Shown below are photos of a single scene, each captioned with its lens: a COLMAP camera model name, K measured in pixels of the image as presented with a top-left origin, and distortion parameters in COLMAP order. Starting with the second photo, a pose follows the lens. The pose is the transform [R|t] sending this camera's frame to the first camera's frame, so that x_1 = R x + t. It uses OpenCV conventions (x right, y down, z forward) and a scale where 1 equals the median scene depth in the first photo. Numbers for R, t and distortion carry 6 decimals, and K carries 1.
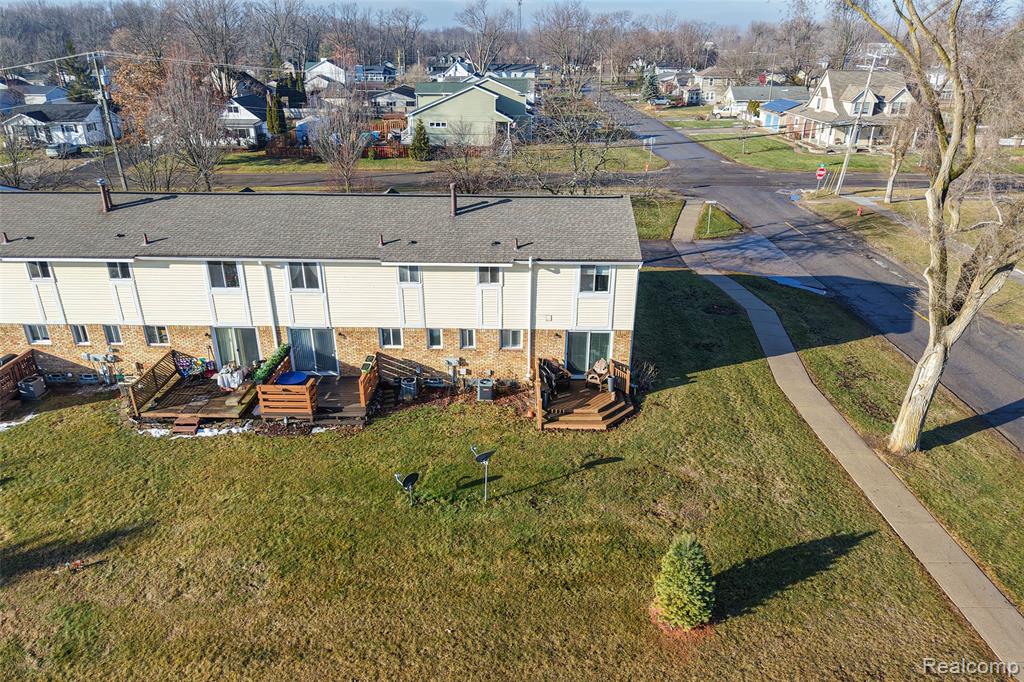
lens RADIAL K [[687.6, 0, 514.5], [0, 687.6, 340.1], [0, 0, 1]] dist [0.035821, -0.040530]
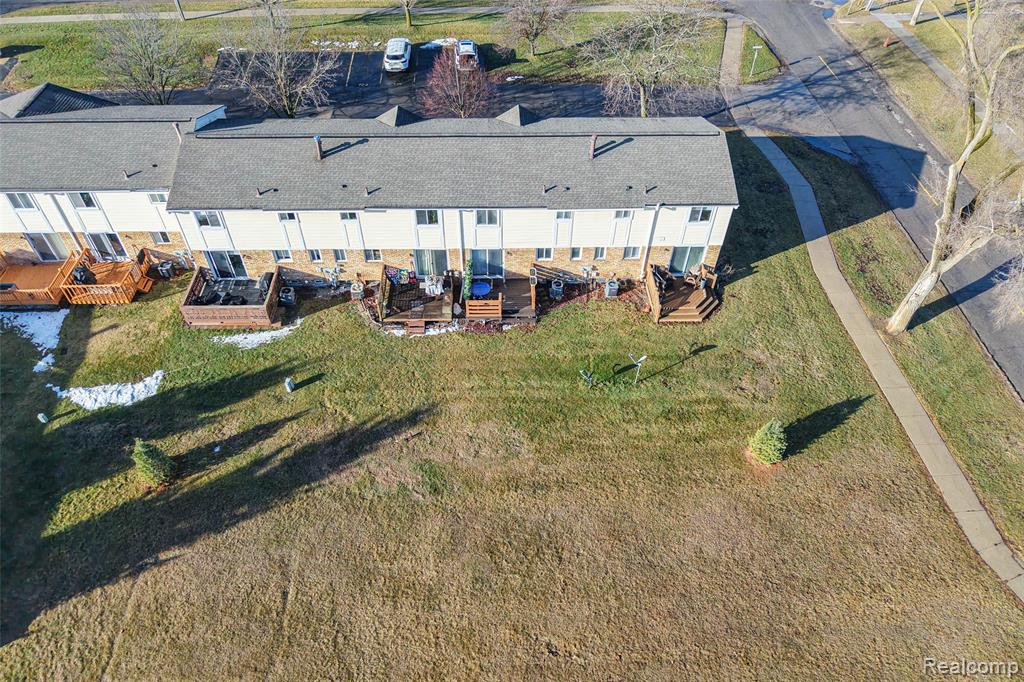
lens RADIAL K [[687.6, 0, 512.9], [0, 687.6, 346.9], [0, 0, 1]] dist [0.035821, -0.040530]
pose [[0.998630, -0.030134, 0.042779, -0.312079], [0.010870, 0.919166, 0.393721, -0.378242], [-0.051185, -0.392716, 0.918234, -0.331161]]
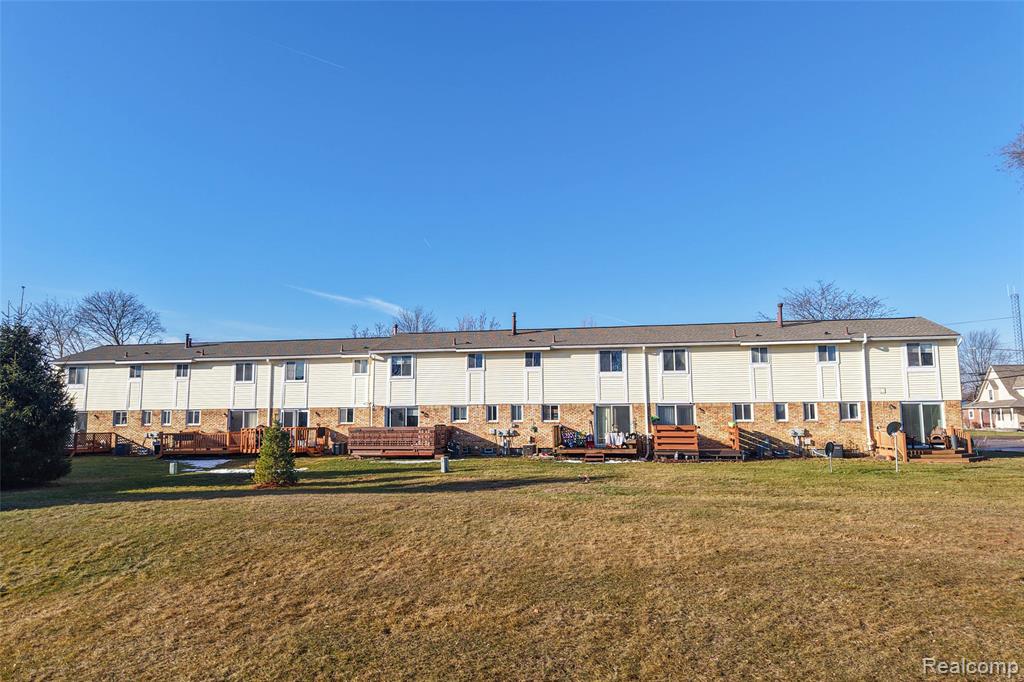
lens RADIAL K [[687.6, 0, 510.7], [0, 687.6, 340.2], [0, 0, 1]] dist [0.035821, -0.040530]
pose [[0.987548, -0.027595, -0.154882, -0.397944], [-0.054406, 0.863844, -0.500812, 0.526902], [0.147614, 0.503003, 0.851586, -0.161069]]
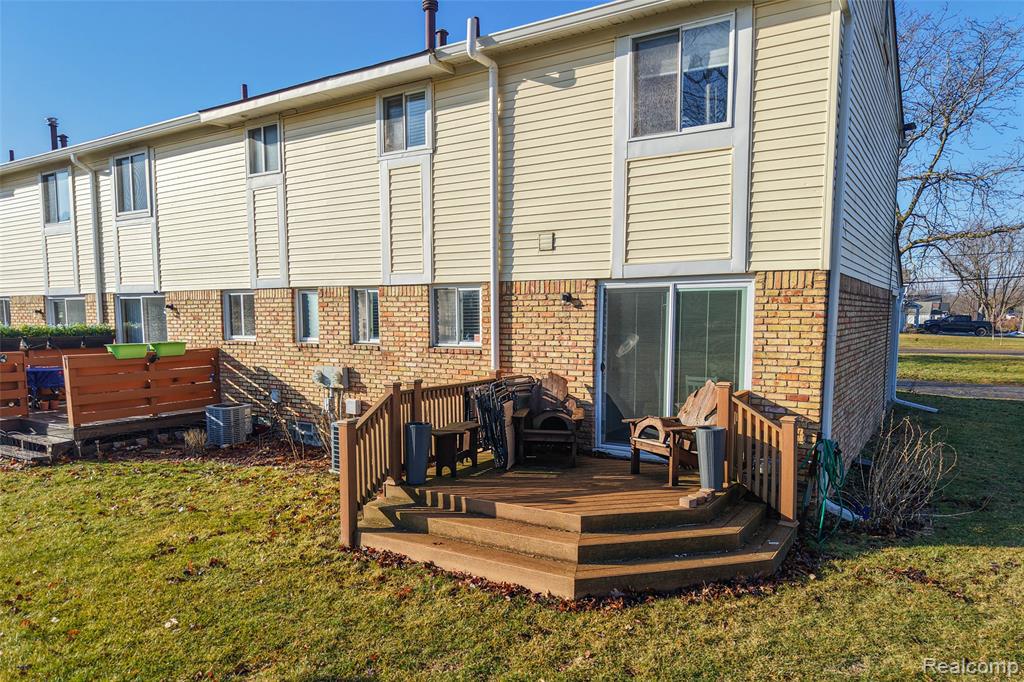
lens RADIAL K [[687.6, 0, 512.7], [0, 687.6, 383.9], [0, 0, 1]] dist [0.035821, -0.040530]
pose [[0.851644, 0.049209, -0.521806, 0.209146], [-0.208071, 0.945511, -0.250429, 0.115539], [0.481050, 0.321850, 0.815478, 0.747495]]
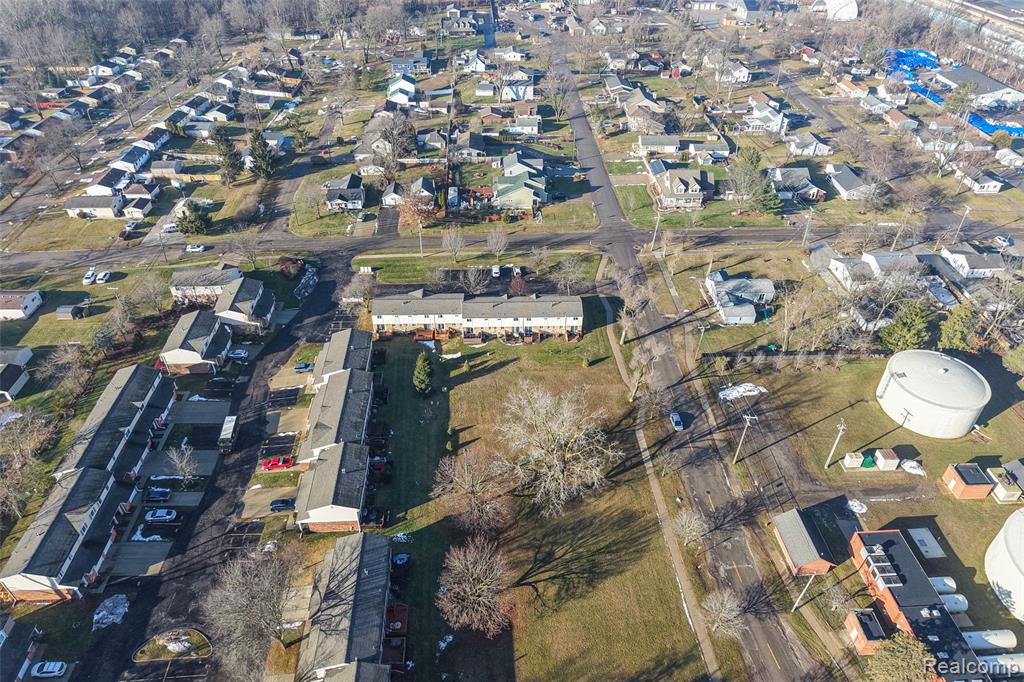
lens RADIAL K [[687.6, 0, 515.1], [0, 687.6, 341.7], [0, 0, 1]] dist [0.035821, -0.040530]
pose [[0.998530, -0.028838, 0.045890, -0.702359], [0.017019, 0.970706, 0.239669, -1.346560], [-0.051457, -0.238536, 0.969770, -4.918068]]
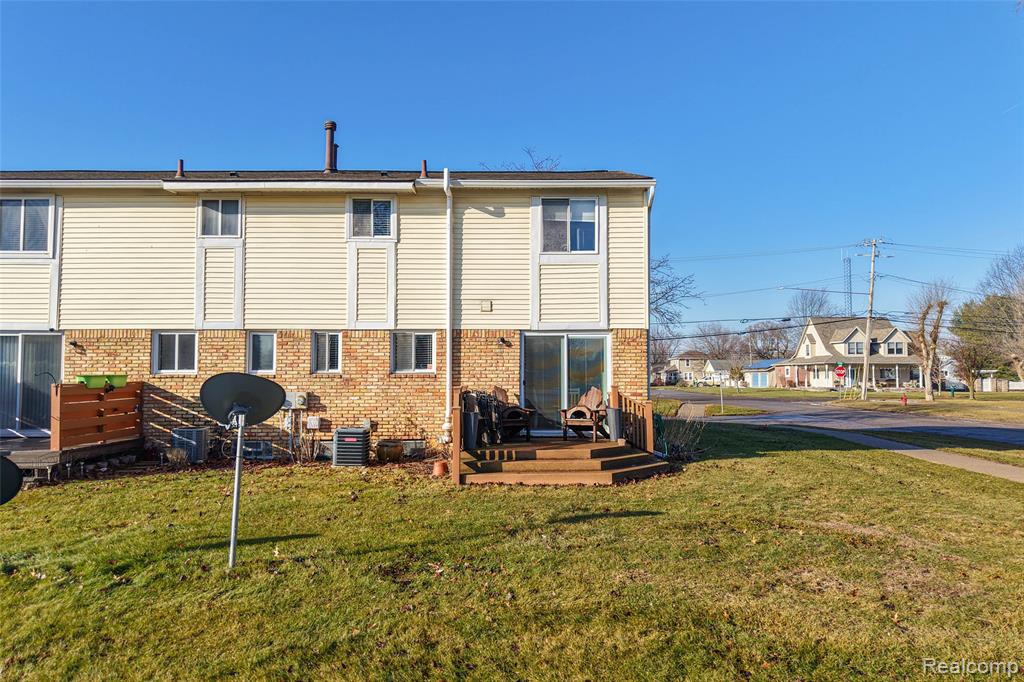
lens RADIAL K [[687.6, 0, 516.1], [0, 687.6, 345.8], [0, 0, 1]] dist [0.035821, -0.040530]
pose [[0.999683, -0.002239, 0.025087, 0.059630], [0.013117, 0.896577, -0.442694, 0.224951], [-0.021501, 0.442882, 0.896322, 0.545179]]
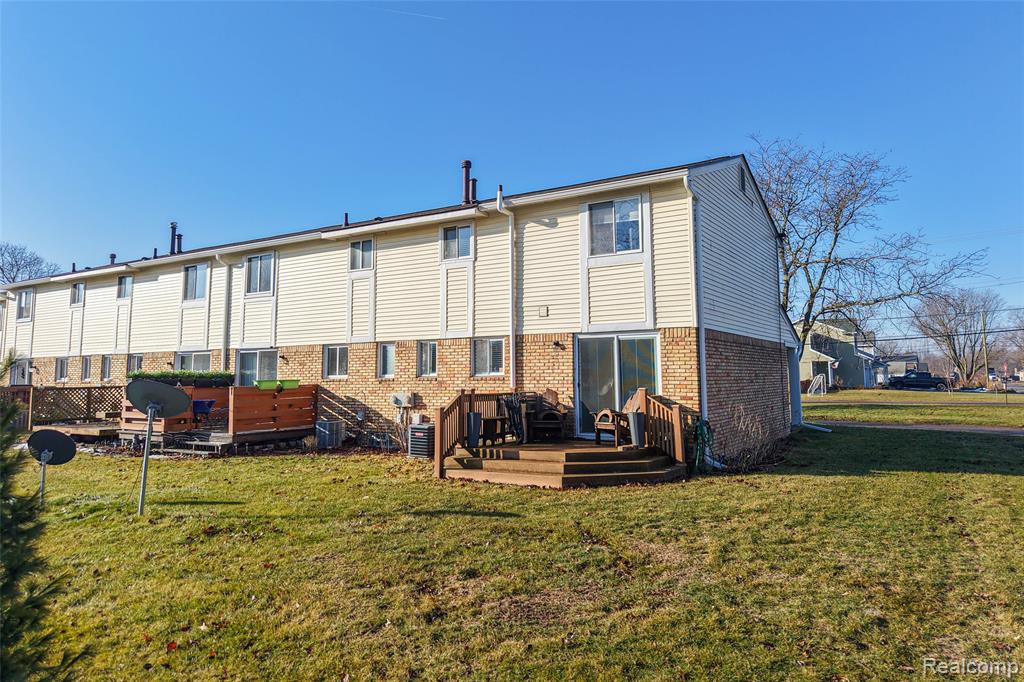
lens RADIAL K [[687.6, 0, 515.5], [0, 687.6, 296.1], [0, 0, 1]] dist [0.035821, -0.040530]
pose [[0.858357, -0.069912, -0.508266, 0.310983], [-0.197261, 0.869549, -0.452740, 0.209906], [0.473614, 0.488874, 0.732593, 0.578667]]
